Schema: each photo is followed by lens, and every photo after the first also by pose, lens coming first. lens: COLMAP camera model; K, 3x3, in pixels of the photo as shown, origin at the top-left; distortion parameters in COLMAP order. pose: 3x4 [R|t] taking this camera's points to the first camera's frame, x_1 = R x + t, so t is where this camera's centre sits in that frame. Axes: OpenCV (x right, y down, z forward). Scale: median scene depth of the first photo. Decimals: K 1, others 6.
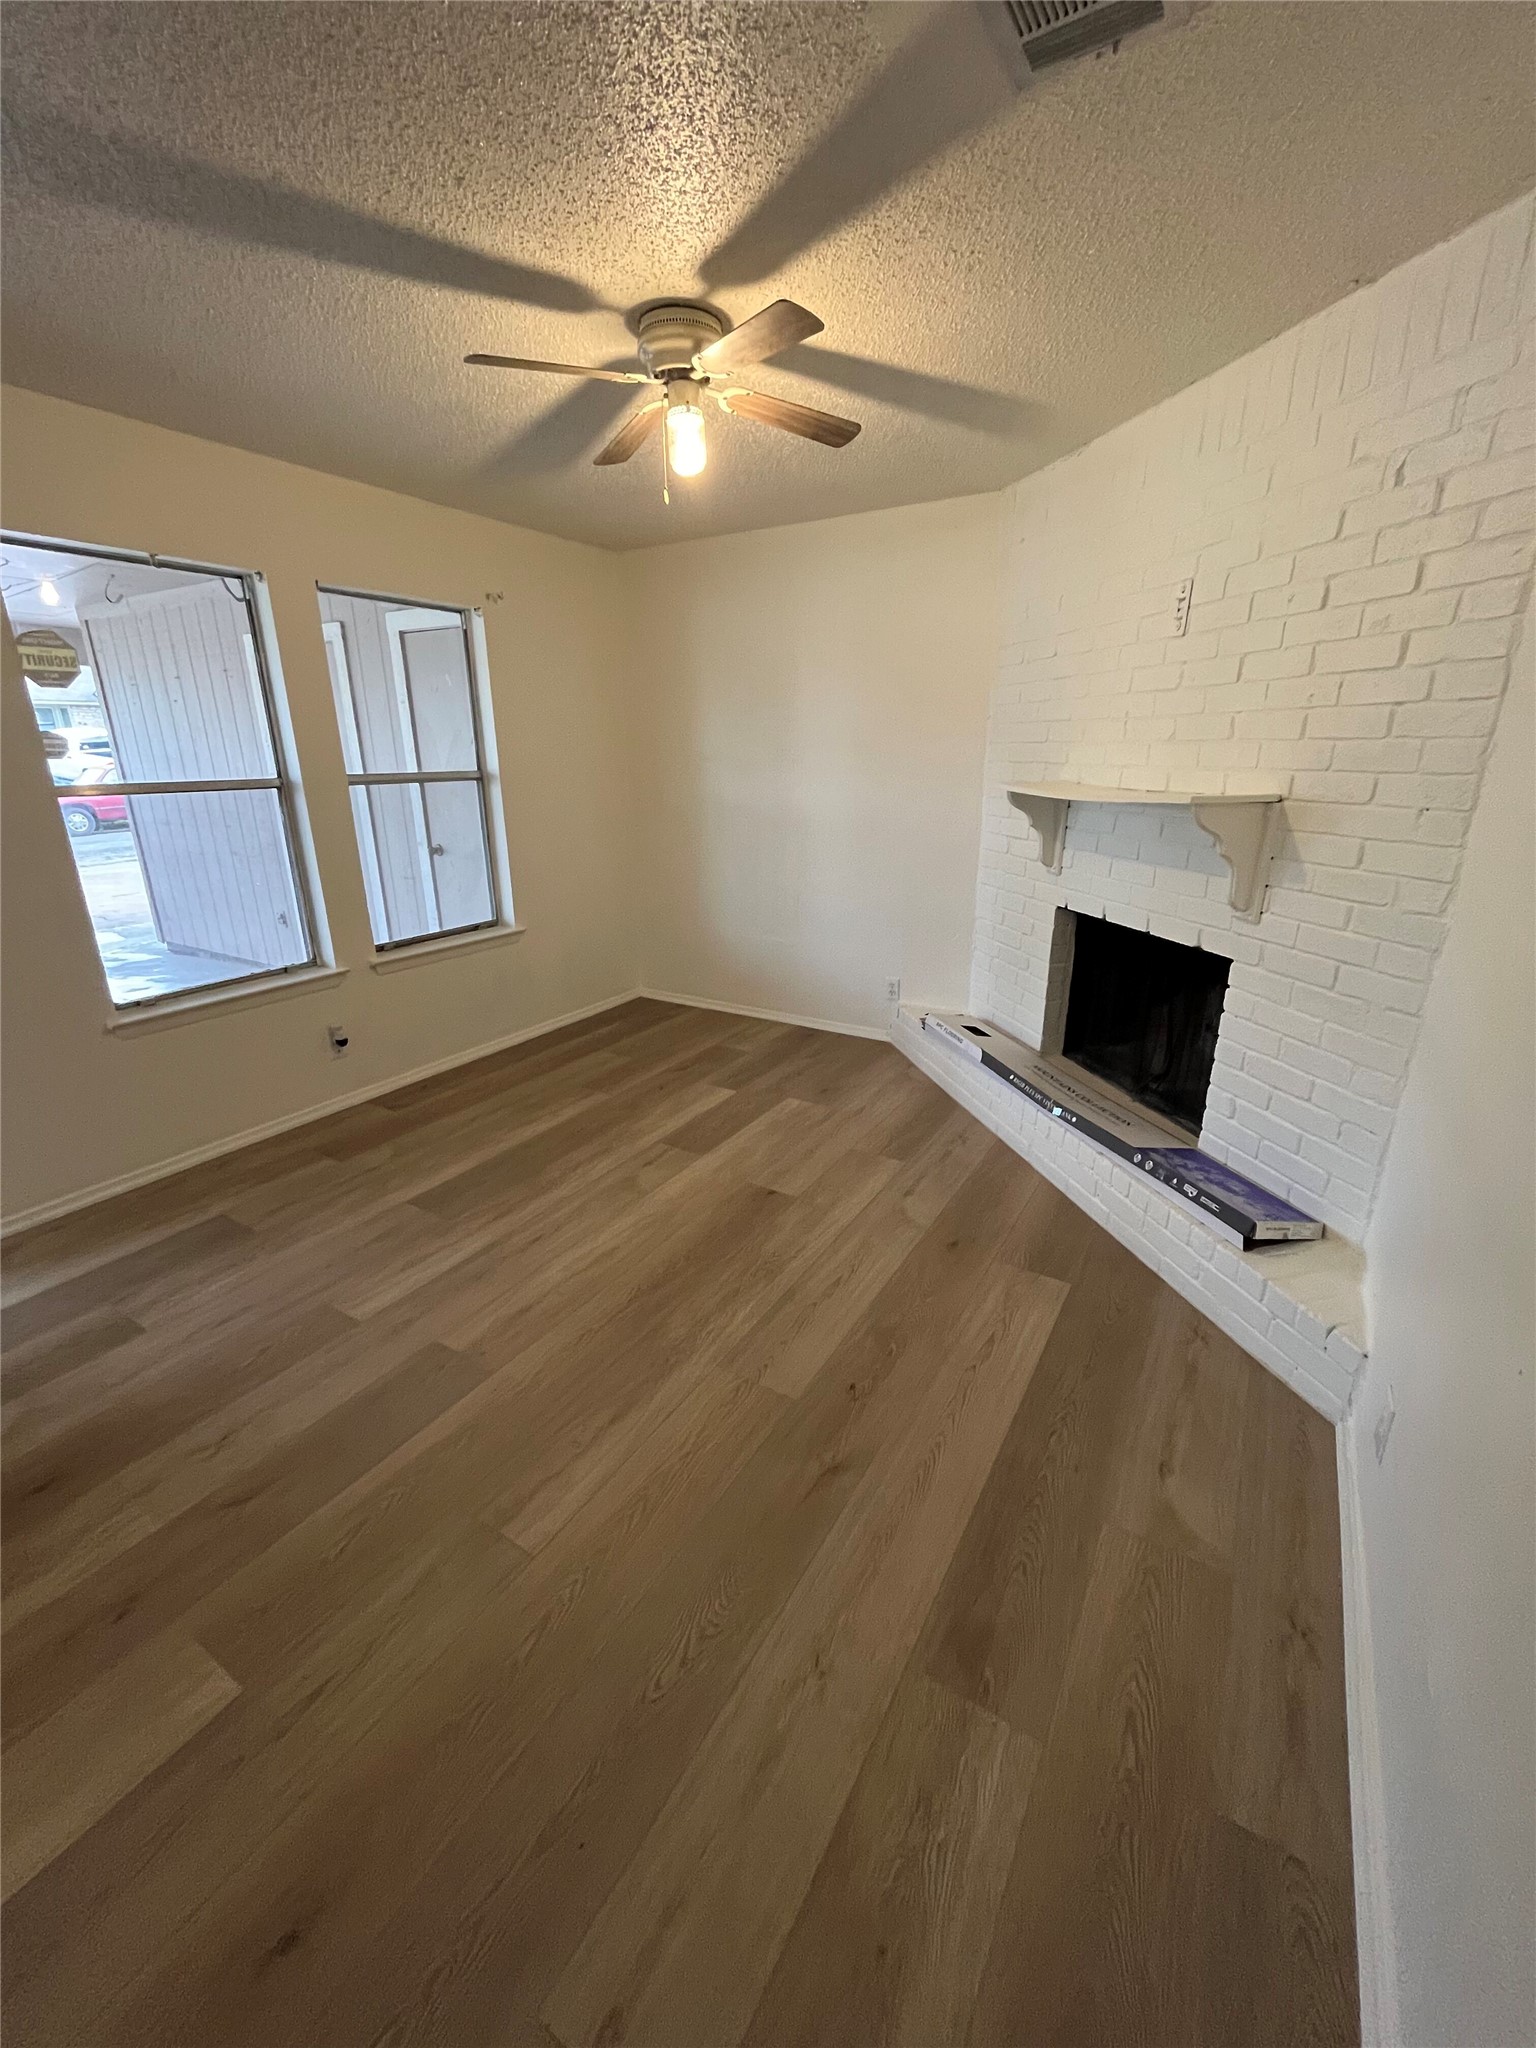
lens RADIAL K [[828.0, 0, 772.5], [0, 828.0, 1031.3], [0, 0, 1]] dist [-0.003204, -0.000317]
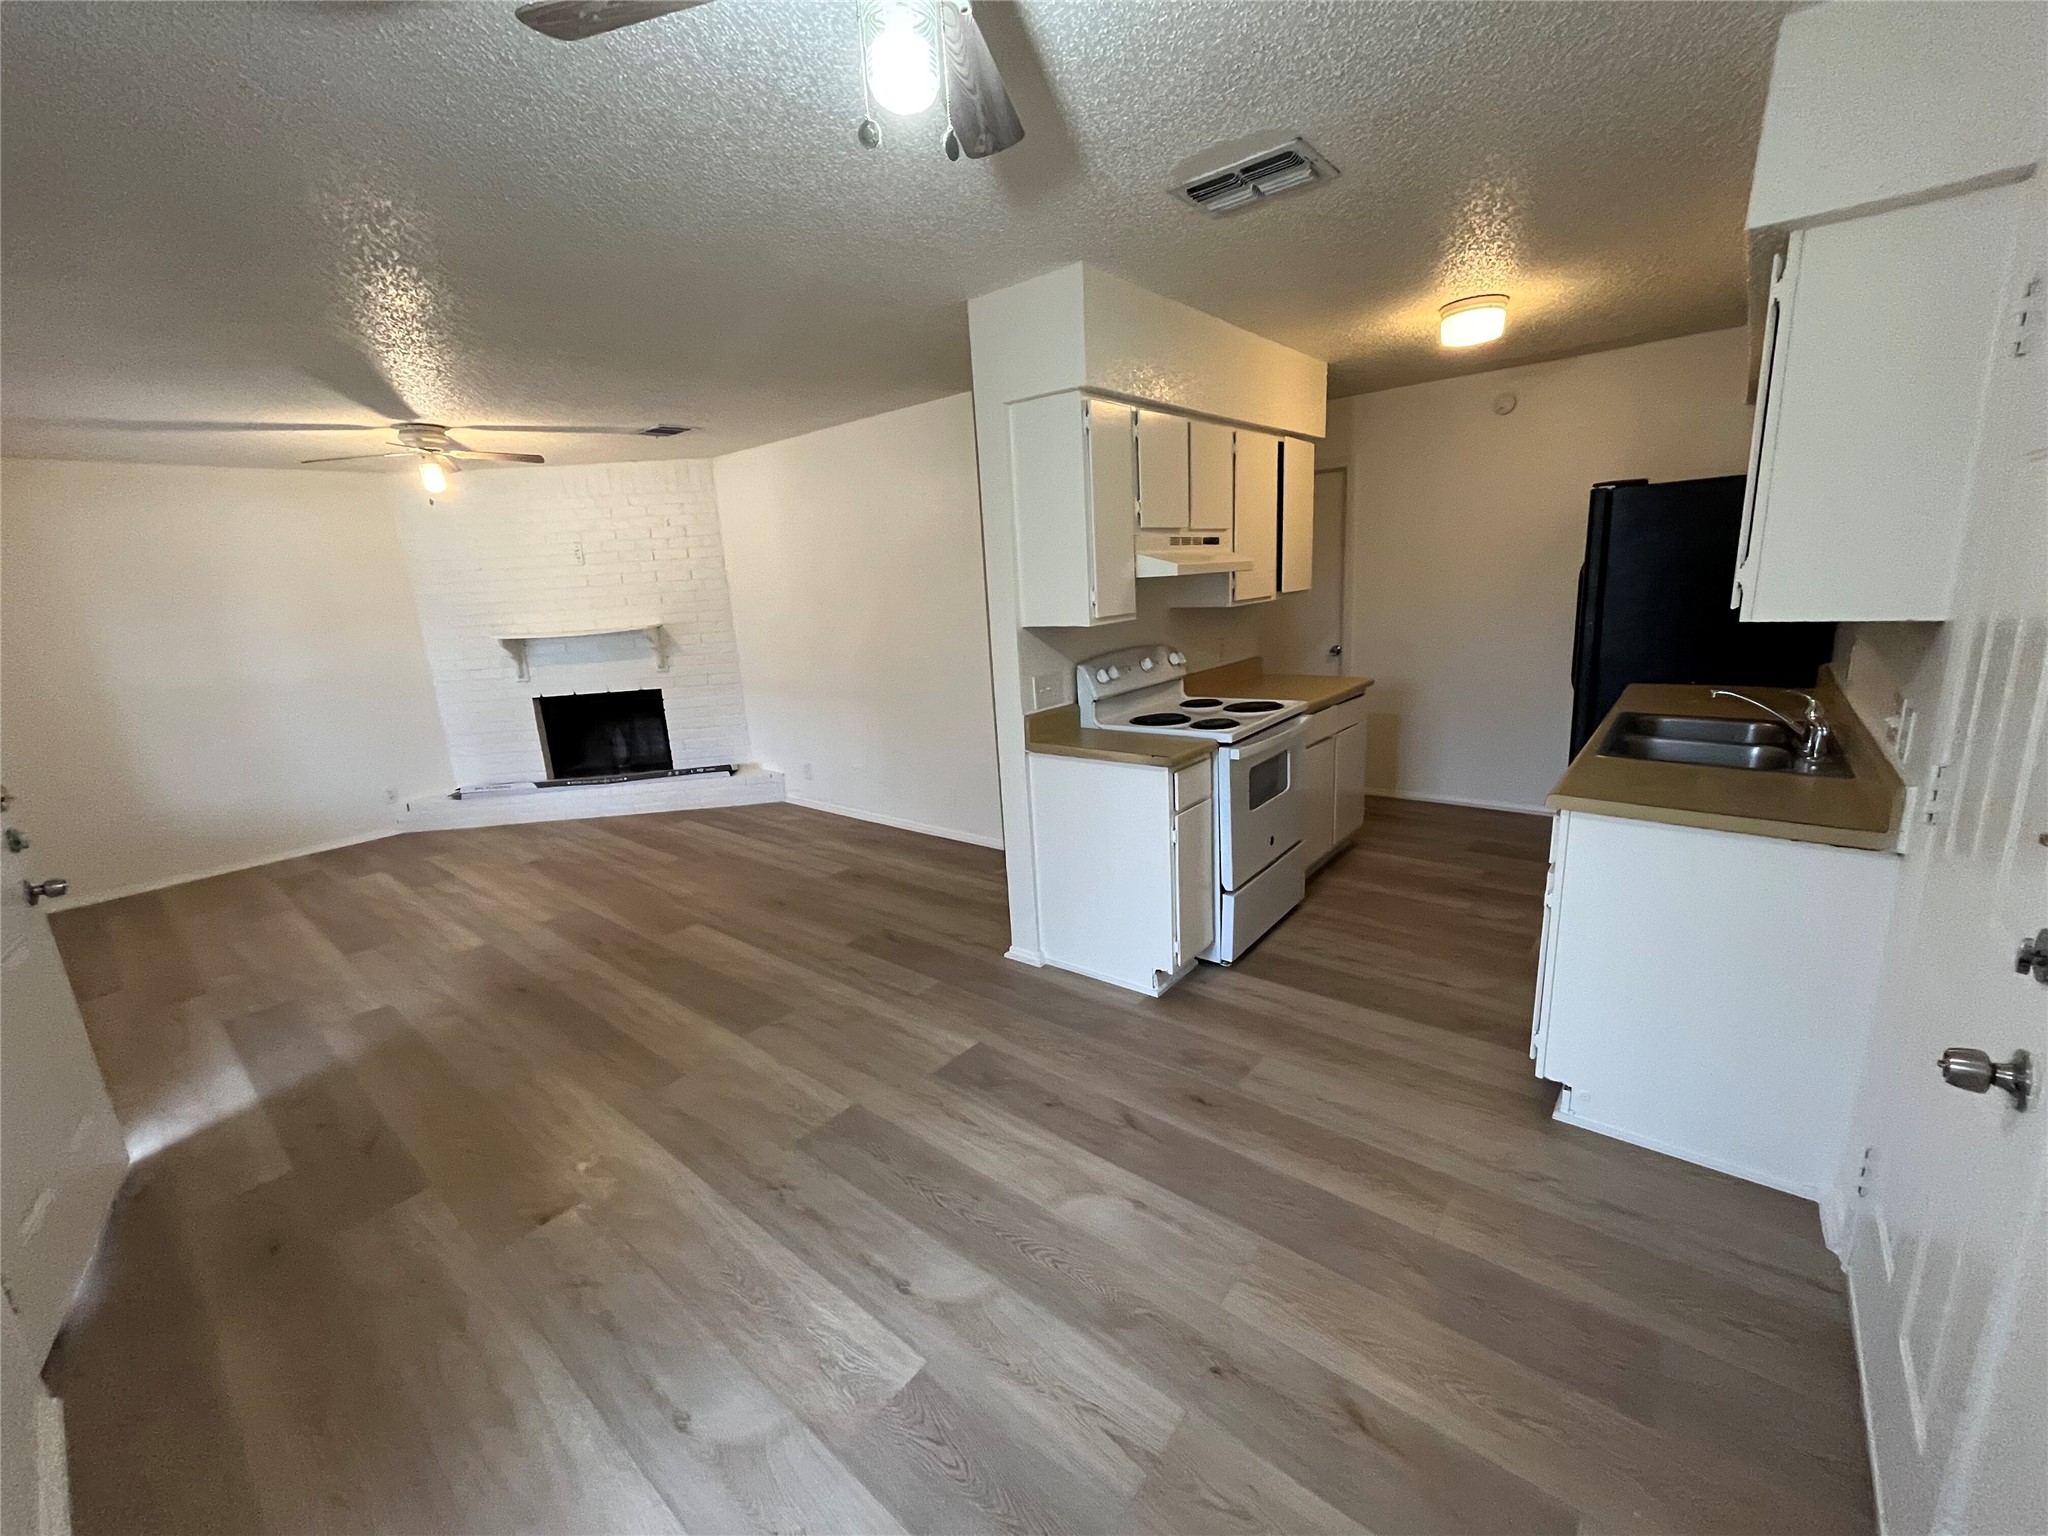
lens RADIAL K [[828.0, 0, 1024.0], [0, 828.0, 768.0], [0, 0, 1]] dist [-0.003204, -0.000317]
pose [[0.153475, -0.227862, 0.961522, -1.574152], [0.373316, 0.914308, 0.157086, 0.134249], [-0.914921, 0.334842, 0.225388, -0.443818]]
